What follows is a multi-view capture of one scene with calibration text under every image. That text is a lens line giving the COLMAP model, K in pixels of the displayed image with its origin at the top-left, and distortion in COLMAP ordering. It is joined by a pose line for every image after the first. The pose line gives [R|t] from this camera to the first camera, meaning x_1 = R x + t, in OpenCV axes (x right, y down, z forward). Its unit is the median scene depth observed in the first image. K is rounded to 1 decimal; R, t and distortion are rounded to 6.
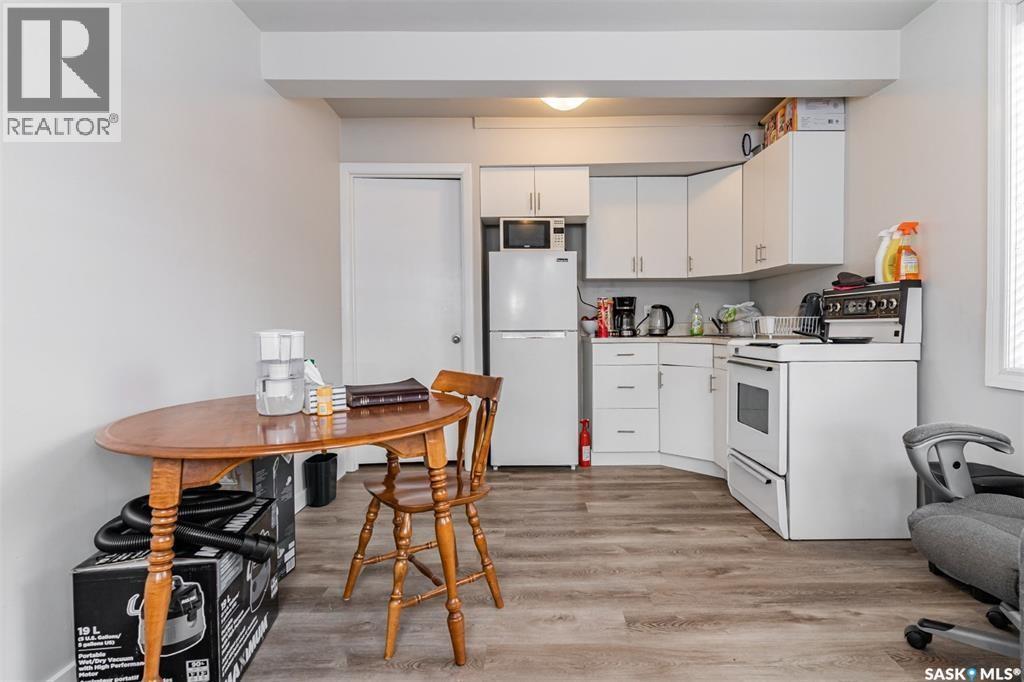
lens RADIAL K [[489.7, 0, 512.0], [0, 489.7, 337.4], [0, 0, 1]] dist [-0.000820, -0.000114]
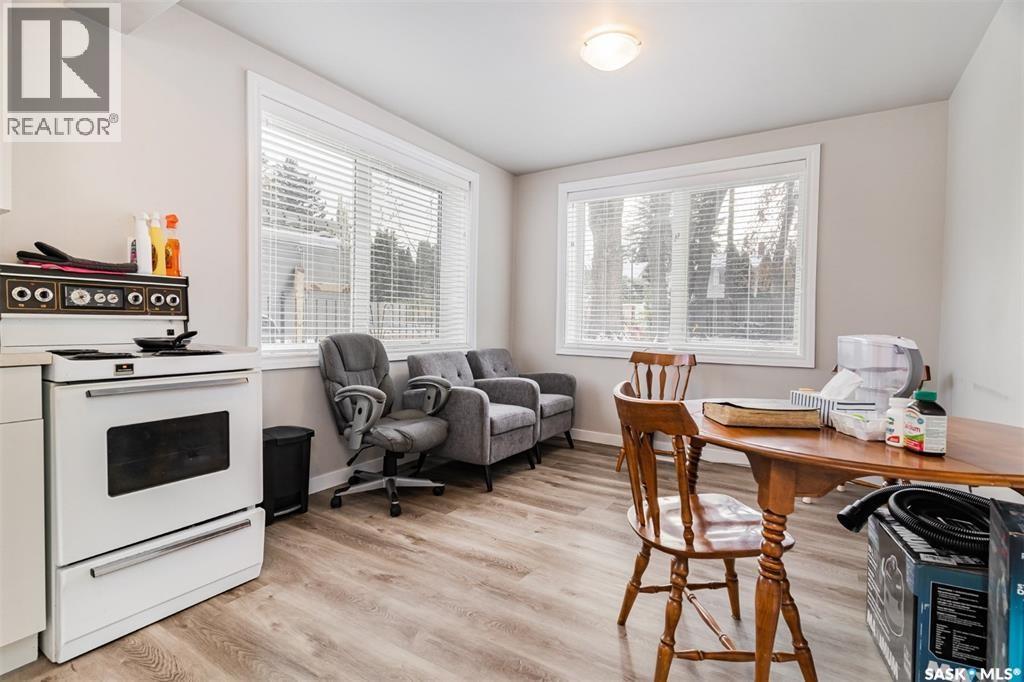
lens RADIAL K [[489.7, 0, 509.9], [0, 489.7, 337.2], [0, 0, 1]] dist [-0.000820, -0.000114]
pose [[-0.860905, -0.010632, 0.508654, -0.240273], [0.010475, 0.999199, 0.038614, -0.028512], [-0.508657, 0.038571, -0.860105, 1.479866]]
